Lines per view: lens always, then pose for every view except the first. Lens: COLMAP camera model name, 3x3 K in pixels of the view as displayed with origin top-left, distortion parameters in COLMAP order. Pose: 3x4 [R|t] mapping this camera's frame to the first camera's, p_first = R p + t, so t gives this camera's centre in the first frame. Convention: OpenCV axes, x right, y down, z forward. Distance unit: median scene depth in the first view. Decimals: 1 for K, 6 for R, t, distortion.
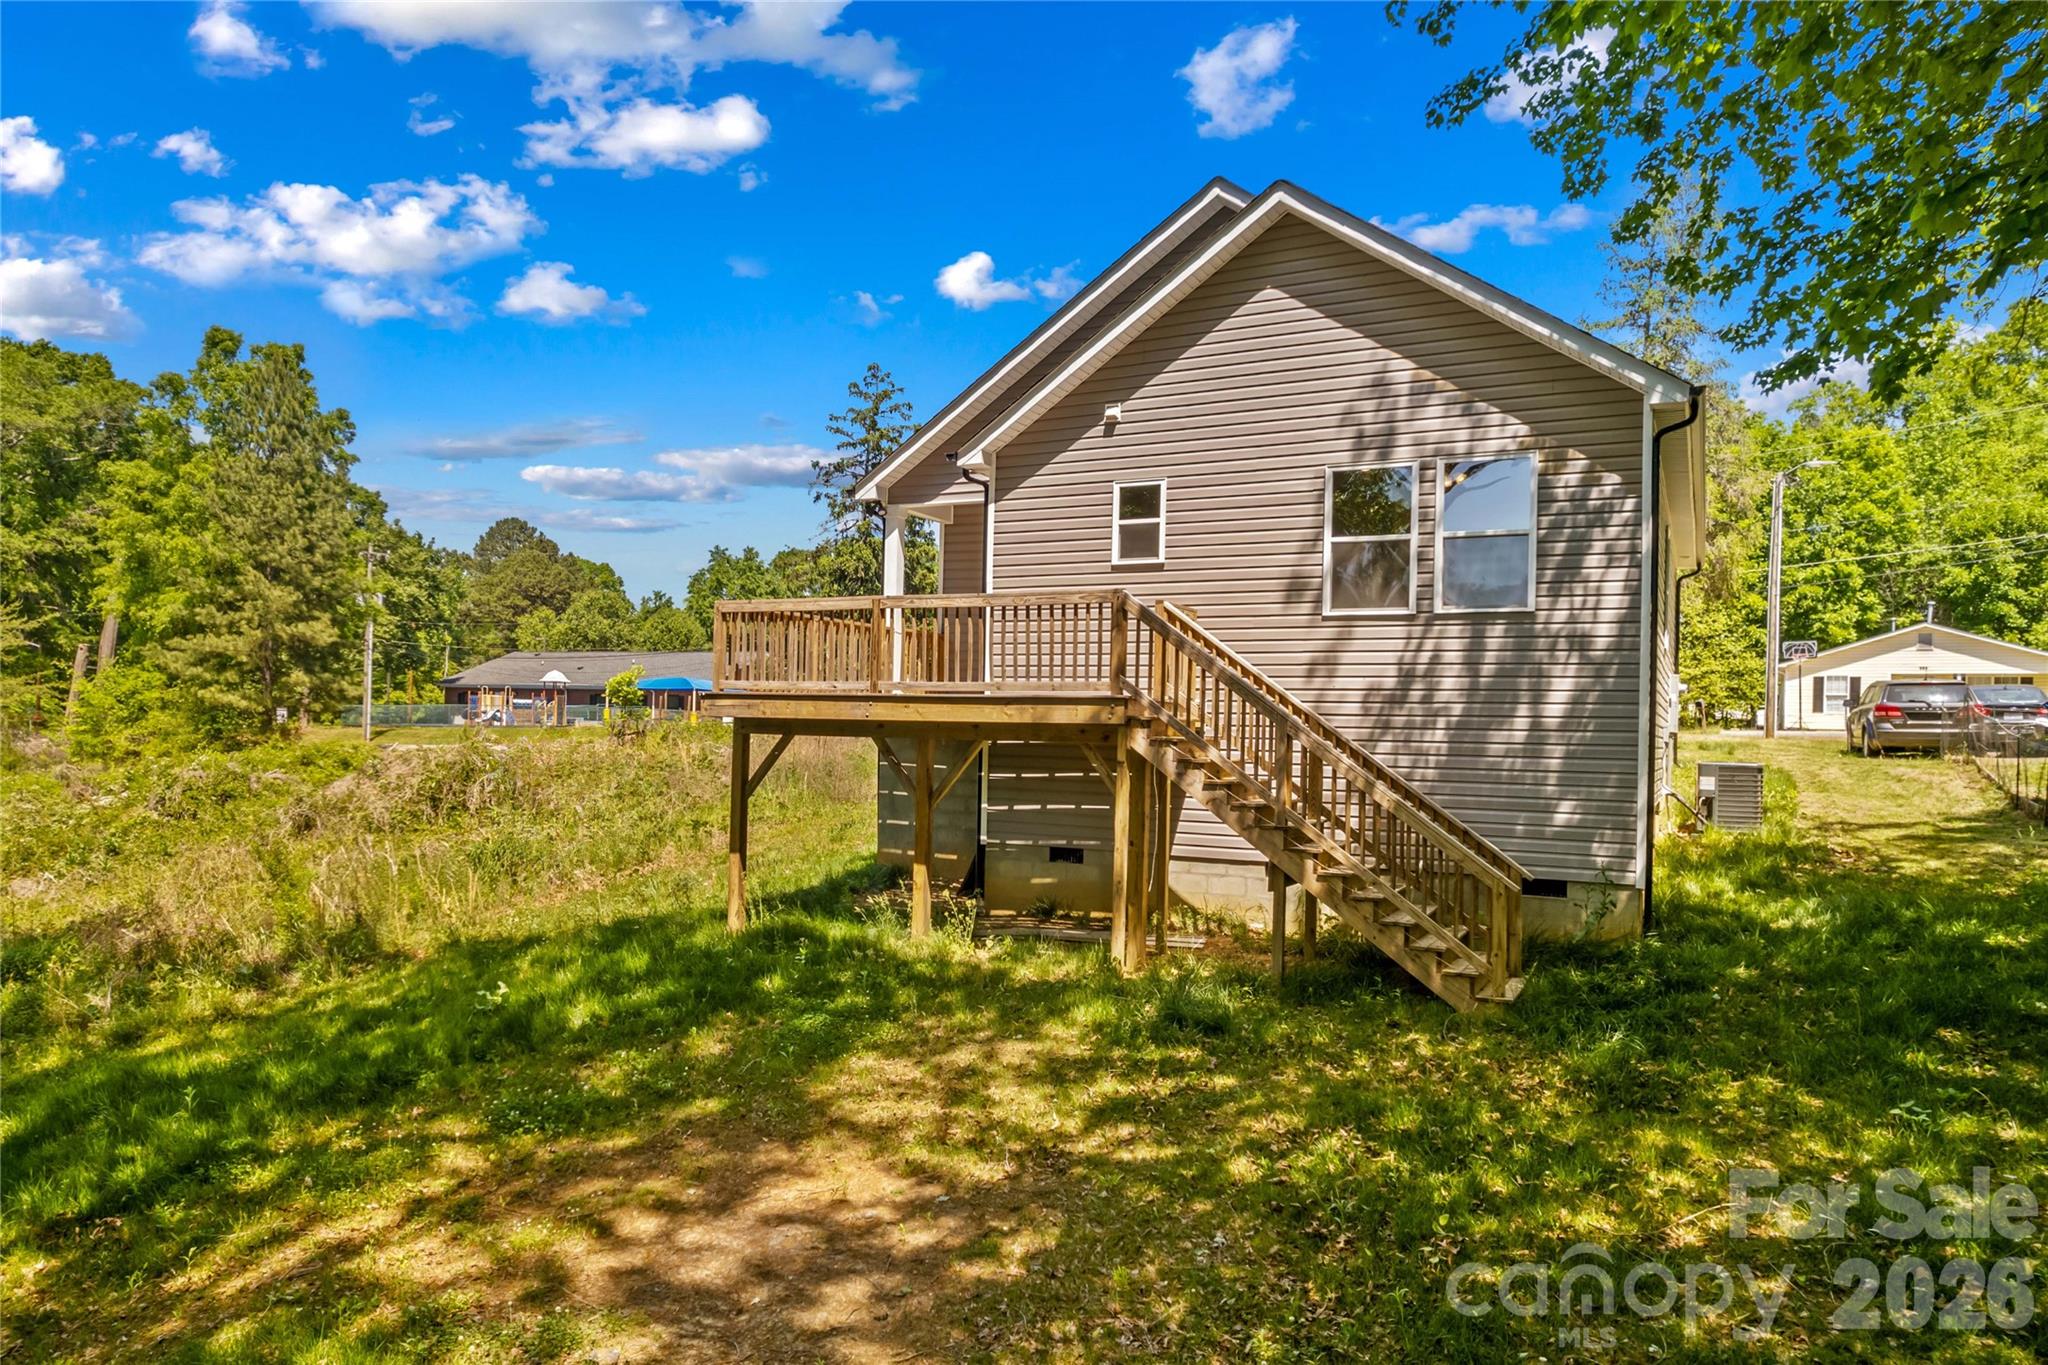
lens RADIAL K [[1333.6, 0, 1022.8], [0, 1333.6, 781.4], [0, 0, 1]] dist [-0.005154, 0.000975]
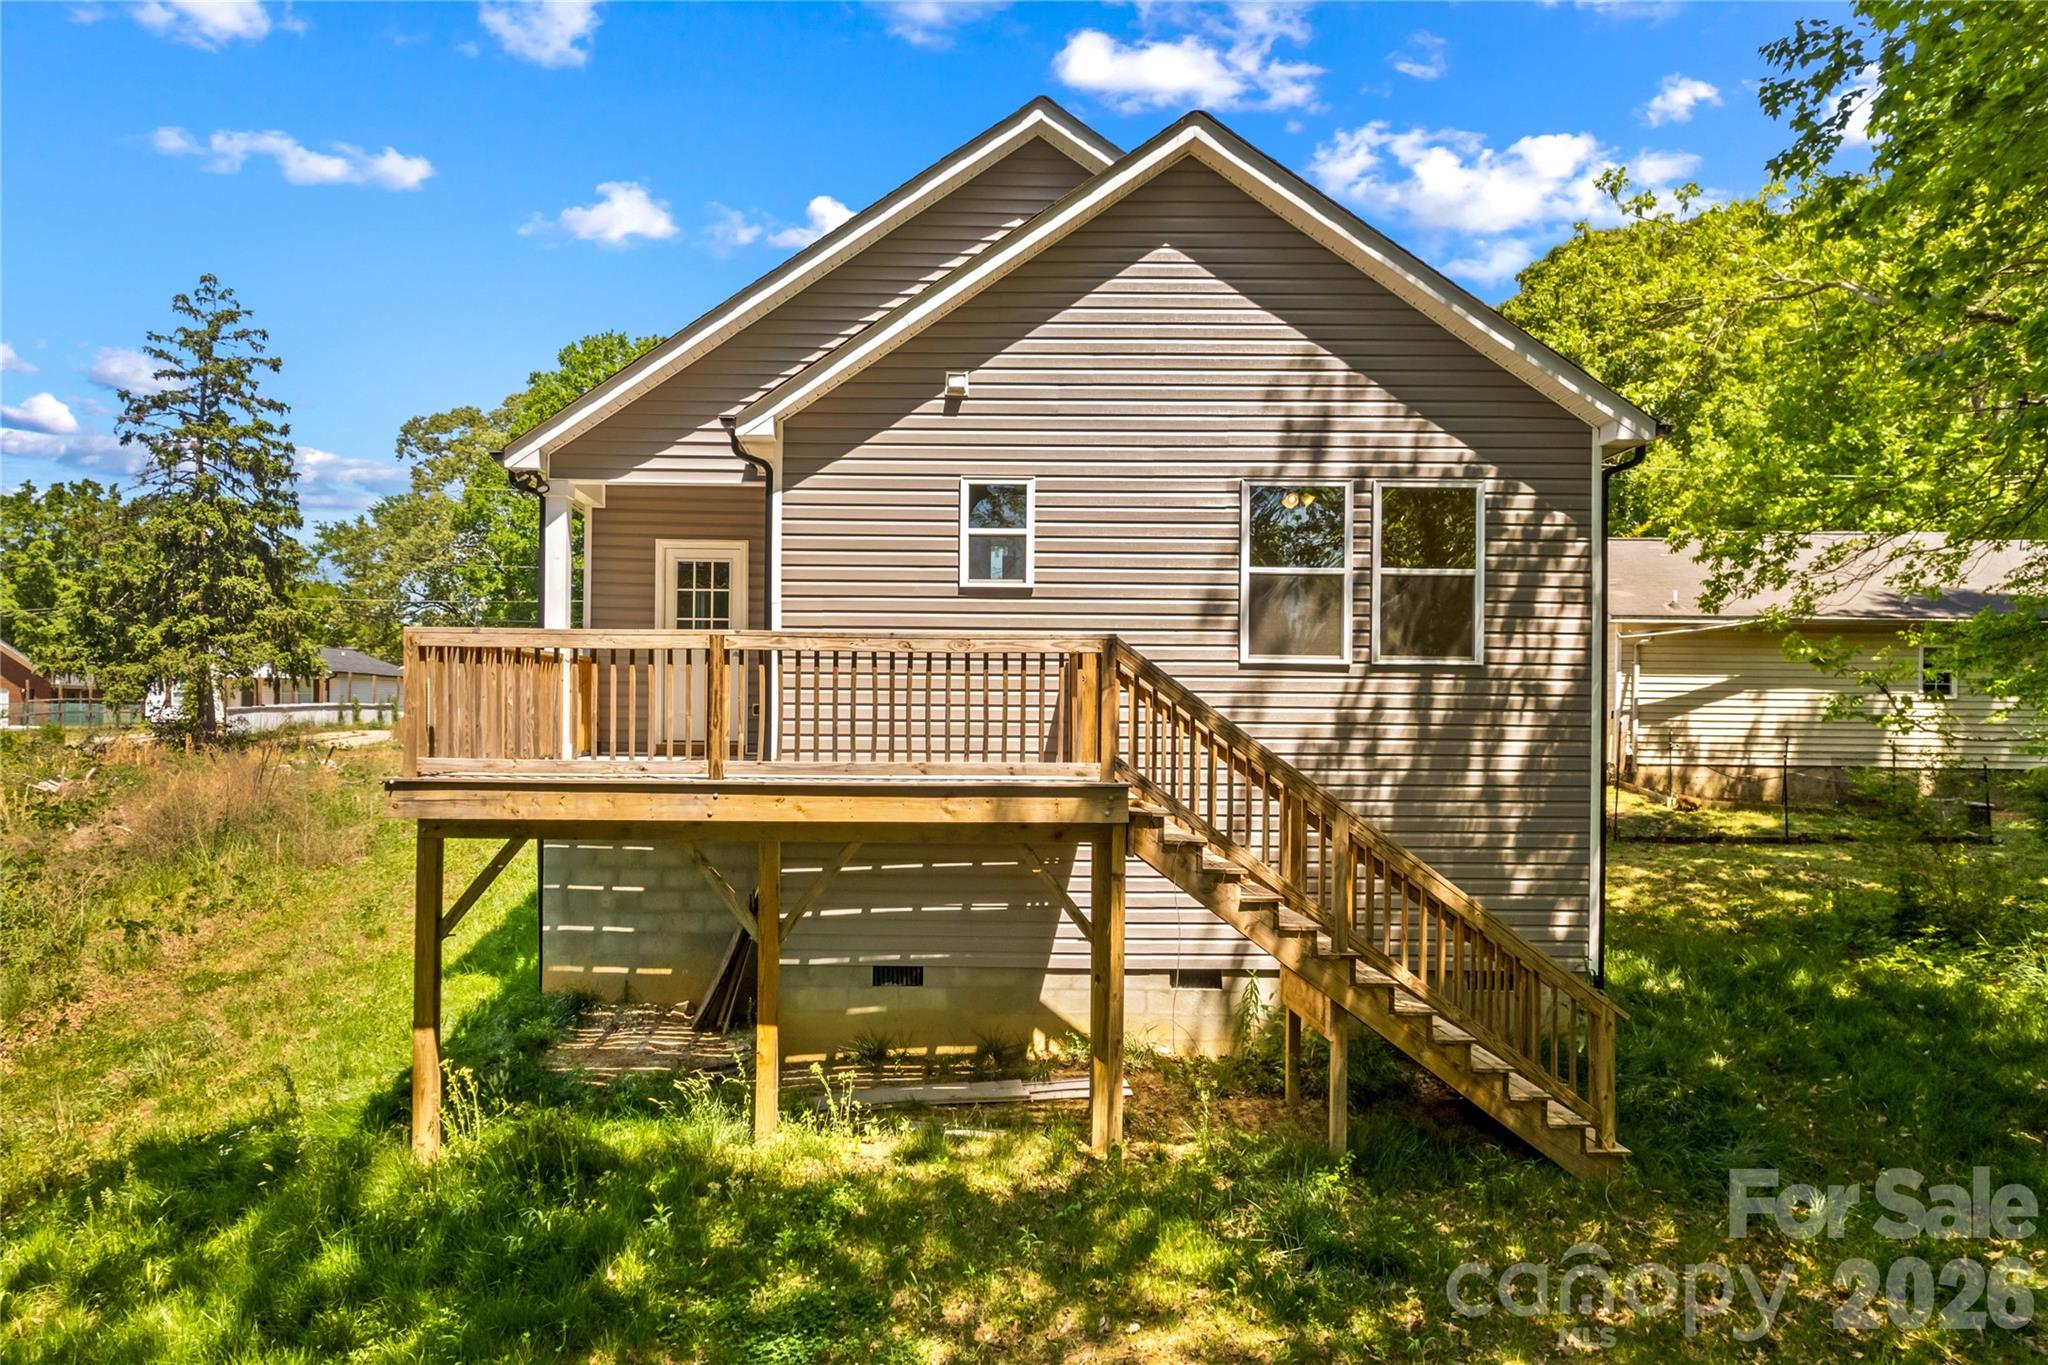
lens RADIAL K [[1333.6, 0, 1022.8], [0, 1333.6, 781.4], [0, 0, 1]] dist [-0.005154, 0.000975]
pose [[0.882781, -0.035425, 0.468447, -0.259082], [0.028937, 0.999360, 0.021042, -0.068091], [-0.468893, -0.005020, 0.883241, 0.321483]]
